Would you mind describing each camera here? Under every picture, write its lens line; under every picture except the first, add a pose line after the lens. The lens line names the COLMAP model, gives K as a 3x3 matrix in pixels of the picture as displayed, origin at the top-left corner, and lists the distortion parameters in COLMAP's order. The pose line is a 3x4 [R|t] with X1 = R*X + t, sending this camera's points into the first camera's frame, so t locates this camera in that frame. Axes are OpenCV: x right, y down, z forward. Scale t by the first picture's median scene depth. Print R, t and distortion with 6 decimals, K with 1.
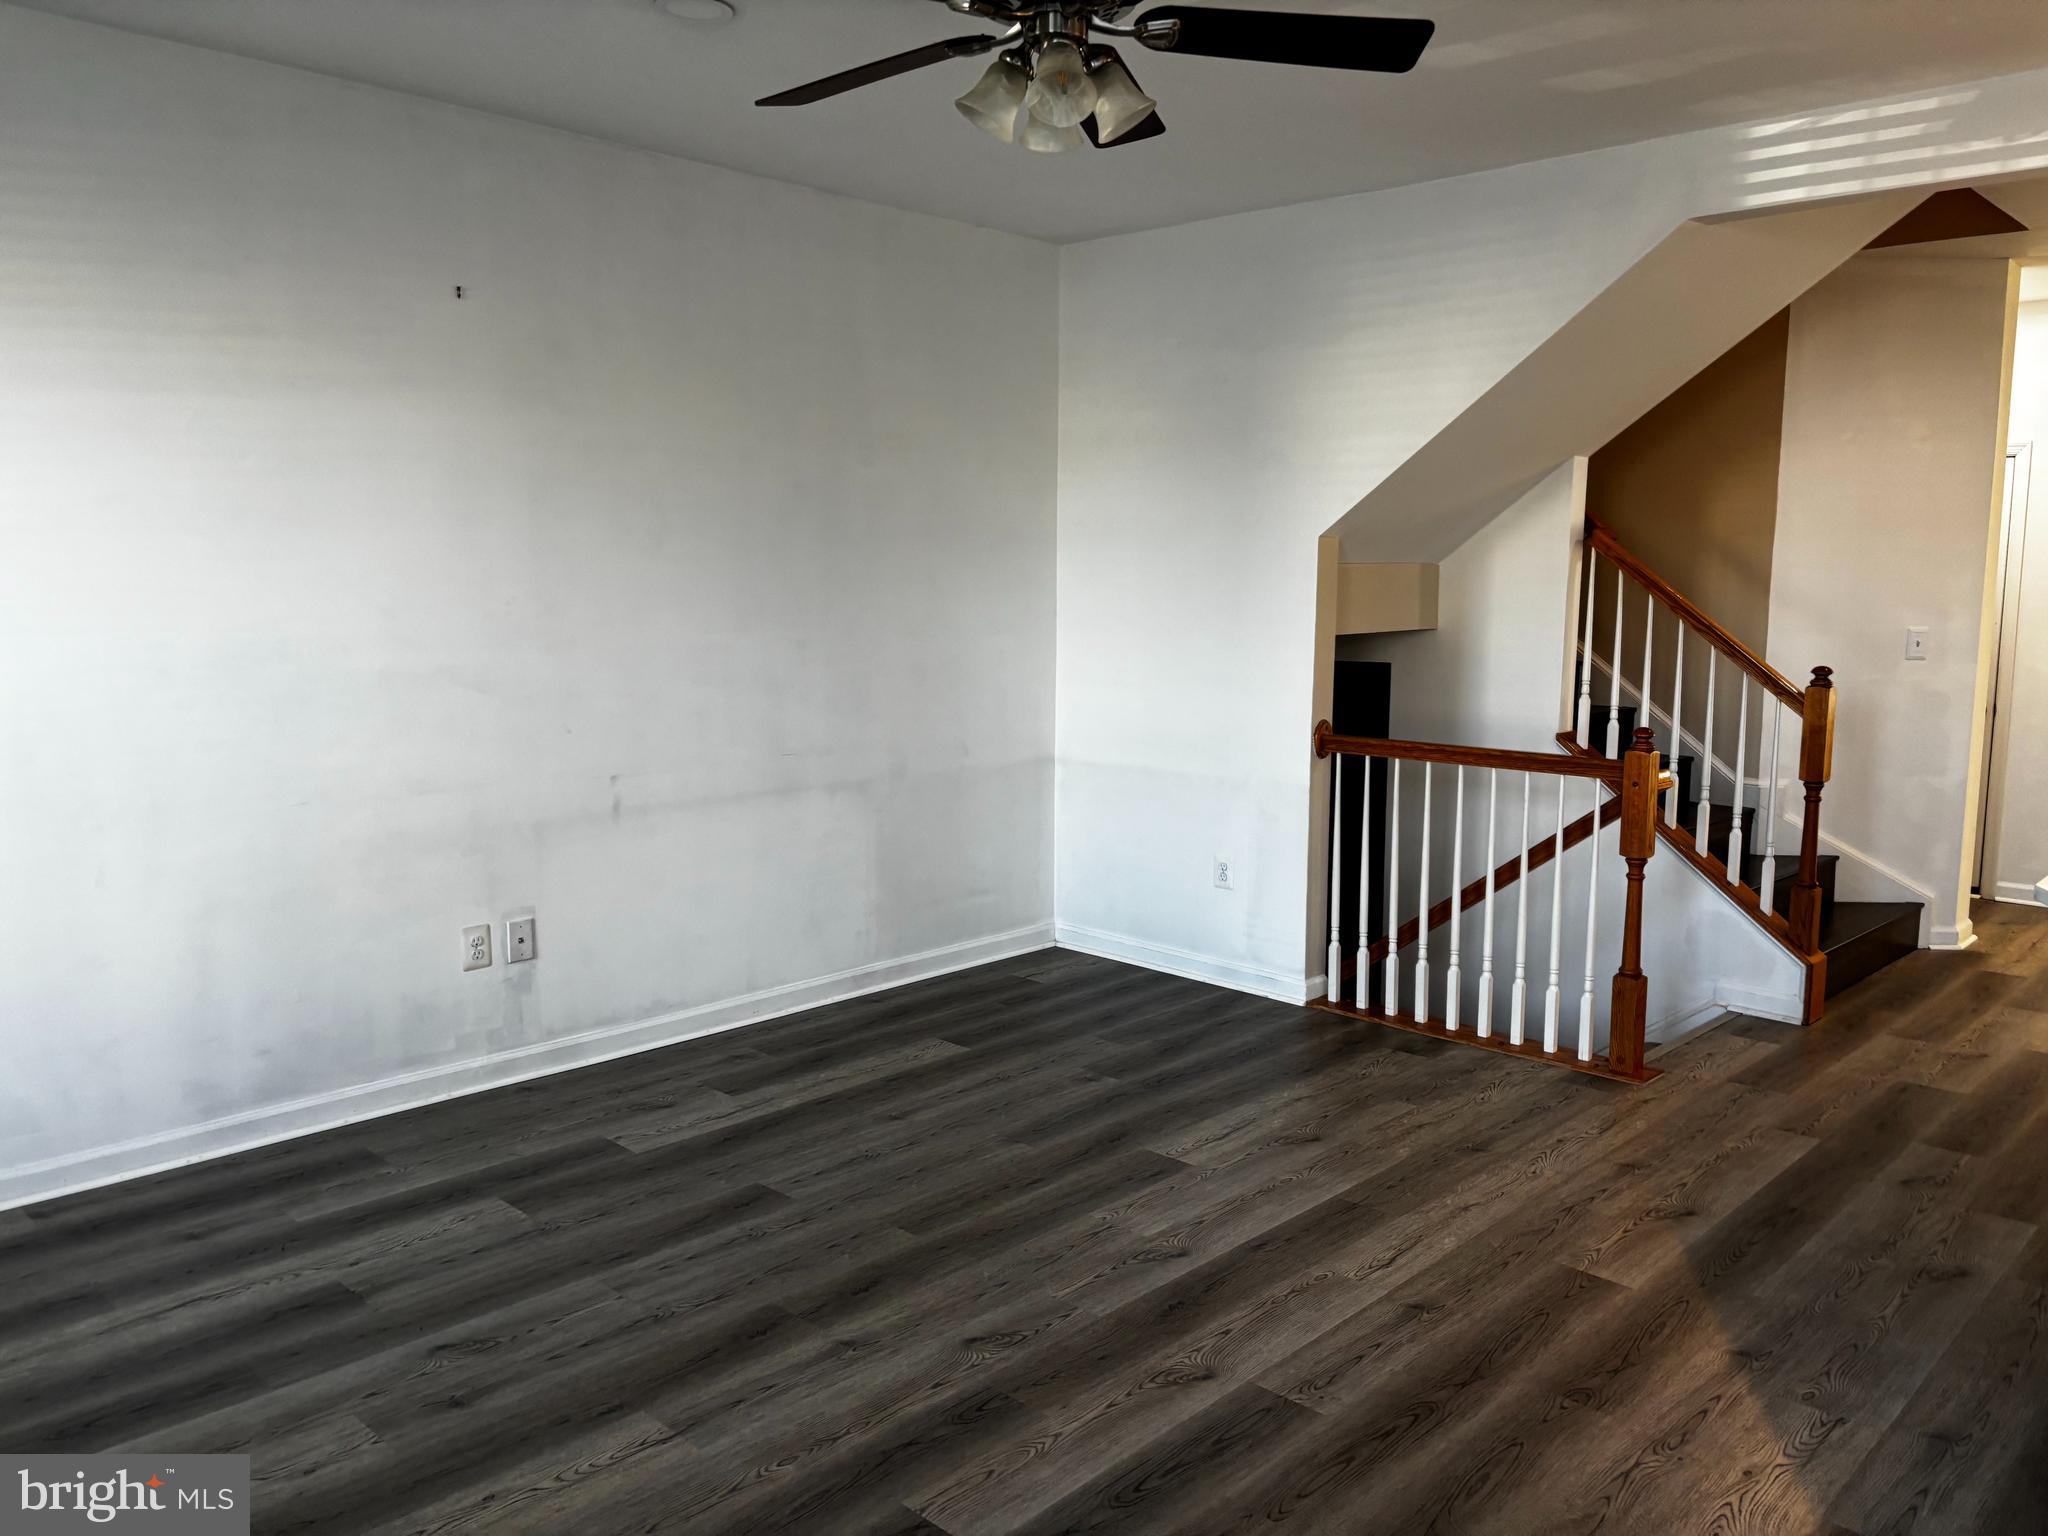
lens RADIAL K [[1557.5, 0, 1022.7], [0, 1557.5, 757.1], [0, 0, 1]] dist [0.031261, -0.016663]
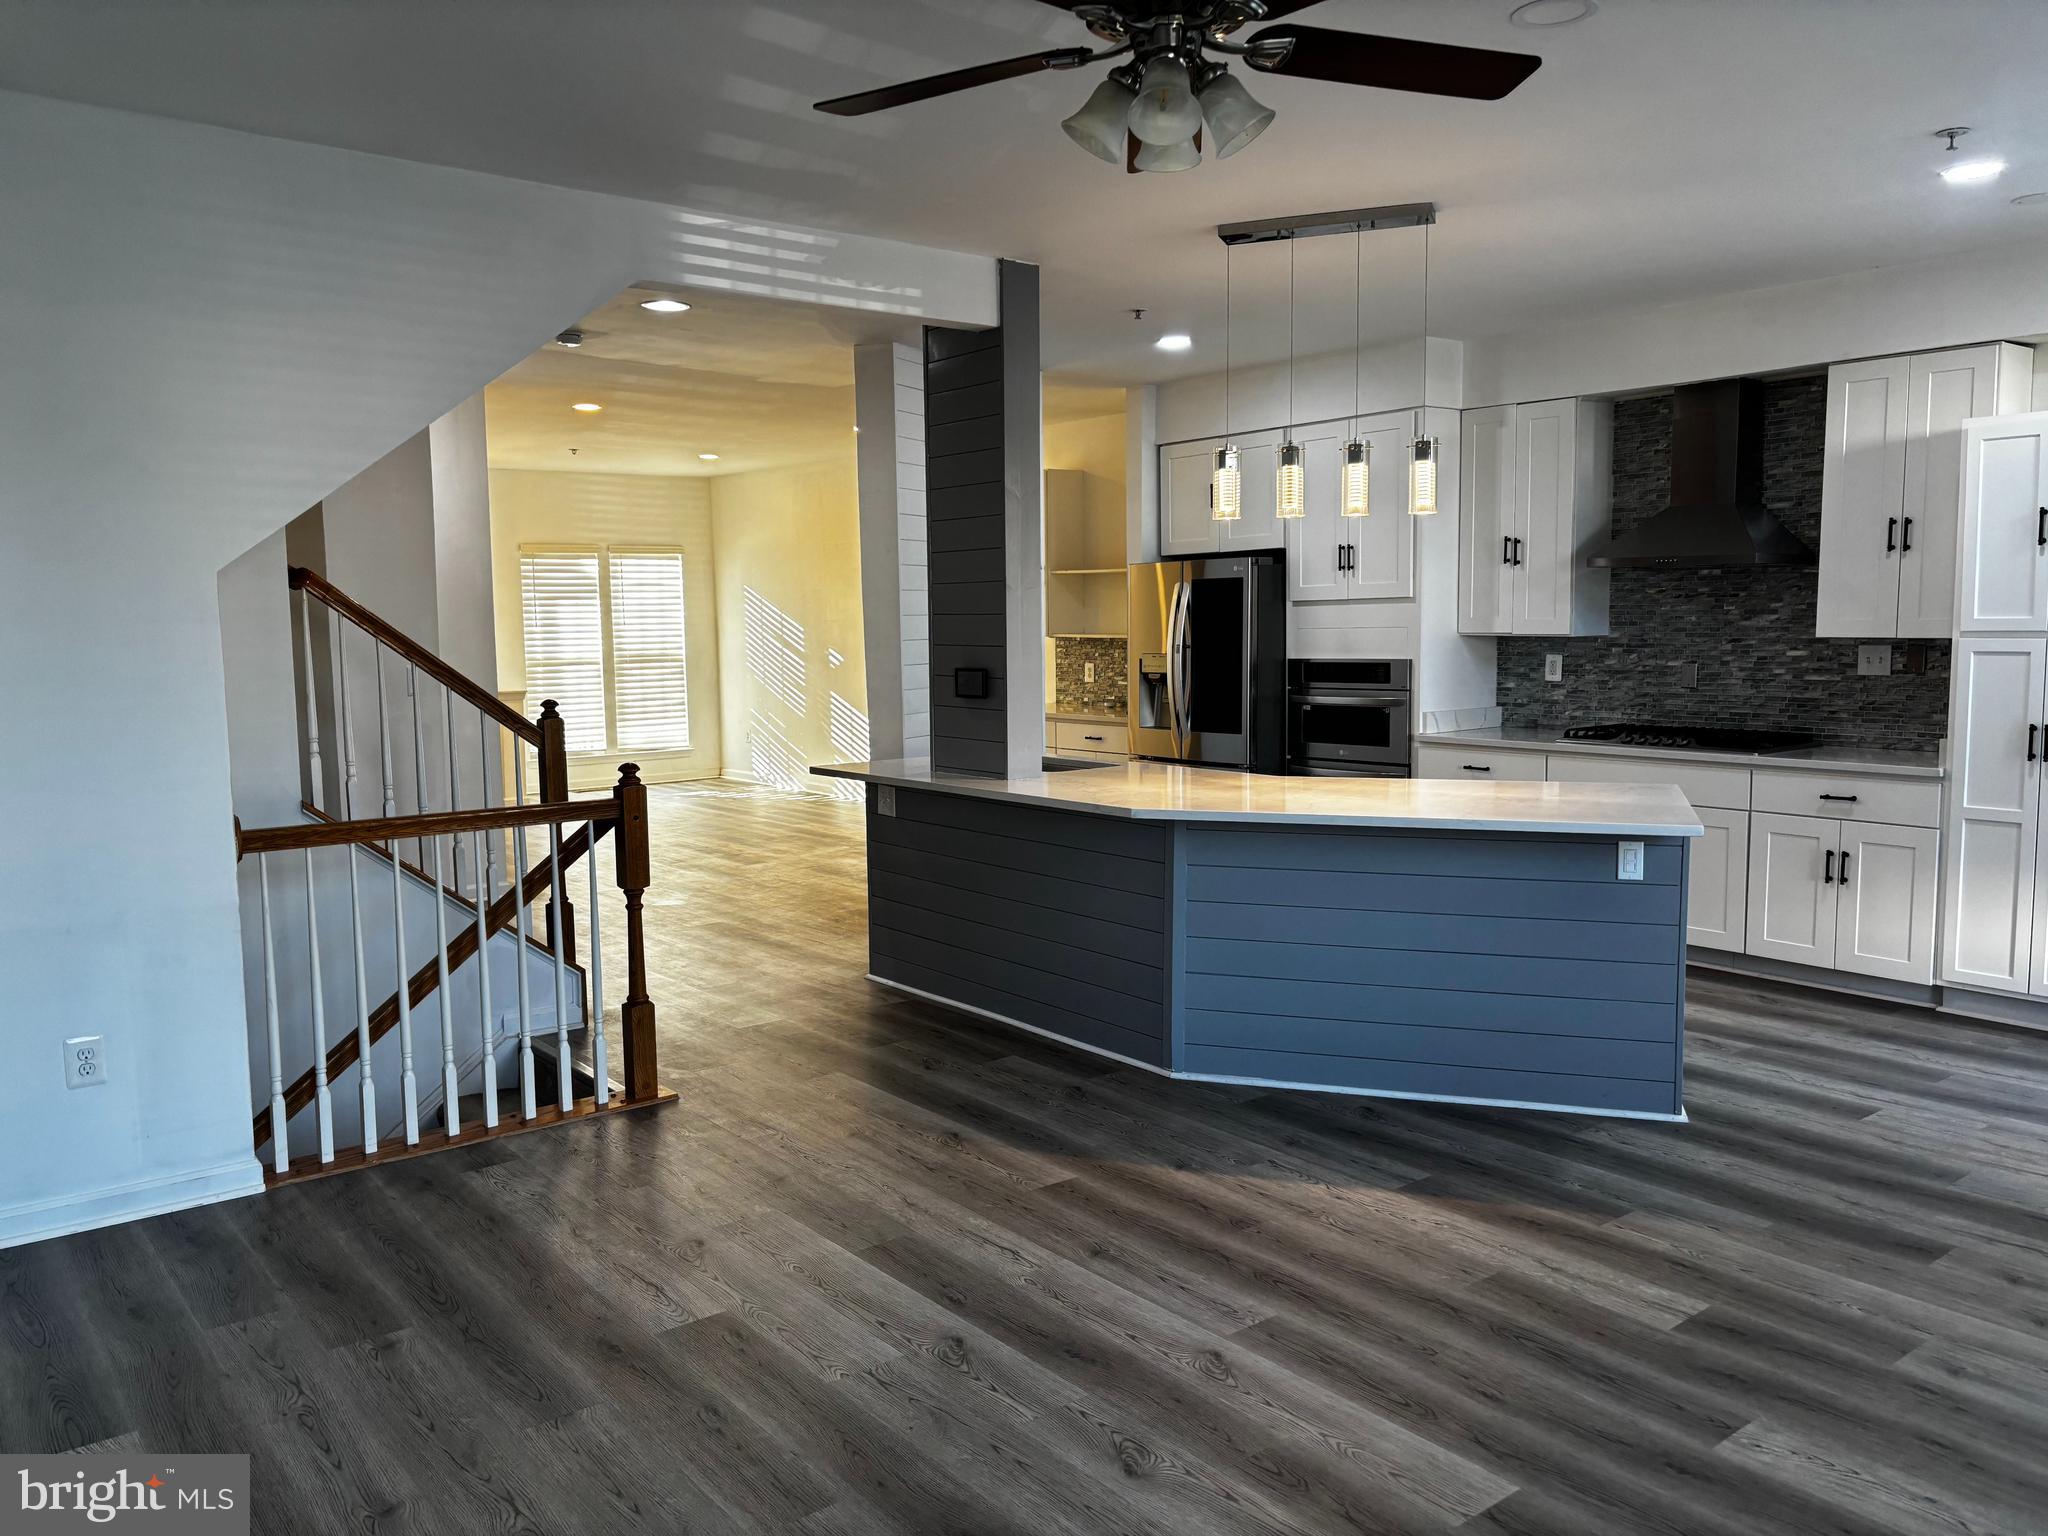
lens RADIAL K [[1557.5, 0, 1020.6], [0, 1557.5, 772.9], [0, 0, 1]] dist [0.031261, -0.016663]
pose [[0.143375, -0.114066, 0.983073, -0.681902], [0.135745, 0.986214, 0.094633, -0.087403], [-0.980315, 0.119879, 0.156883, 0.686031]]
